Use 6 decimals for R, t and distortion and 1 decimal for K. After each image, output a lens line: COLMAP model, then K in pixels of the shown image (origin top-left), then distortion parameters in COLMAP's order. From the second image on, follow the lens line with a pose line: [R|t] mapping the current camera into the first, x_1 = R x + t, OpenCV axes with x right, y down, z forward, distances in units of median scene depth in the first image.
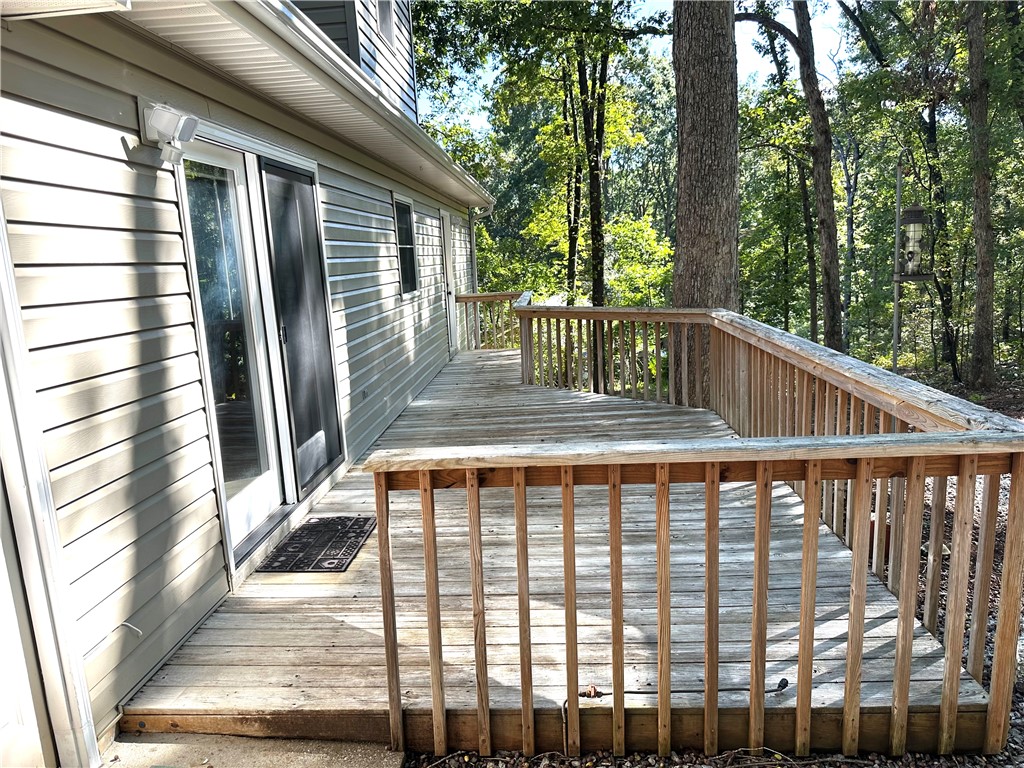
lens RADIAL K [[730.9, 0, 510.2], [0, 730.9, 388.6], [0, 0, 1]] dist [0.044730, -0.050398]
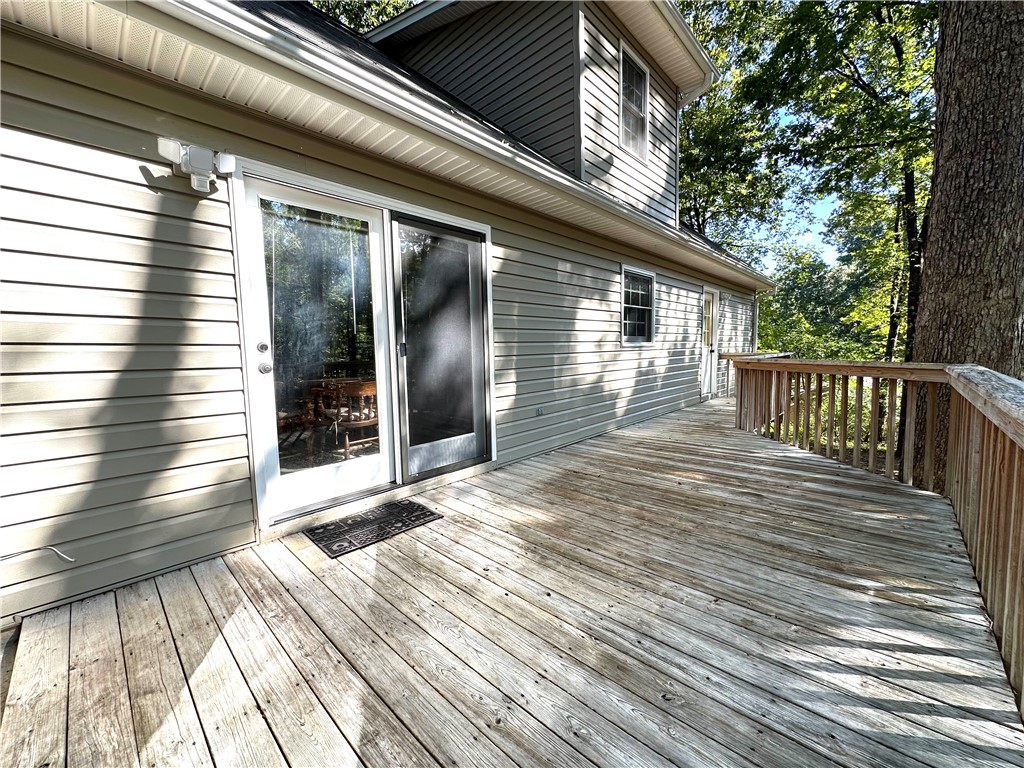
lens RADIAL K [[410.9, 0, 511.7], [0, 410.9, 377.7], [0, 0, 1]] dist [-0.004522, 0.000633]
pose [[0.763885, 0.083284, -0.639956, 0.183570], [-0.137899, 0.989799, -0.035790, -0.015738], [0.630447, 0.115589, 0.767578, 0.363775]]
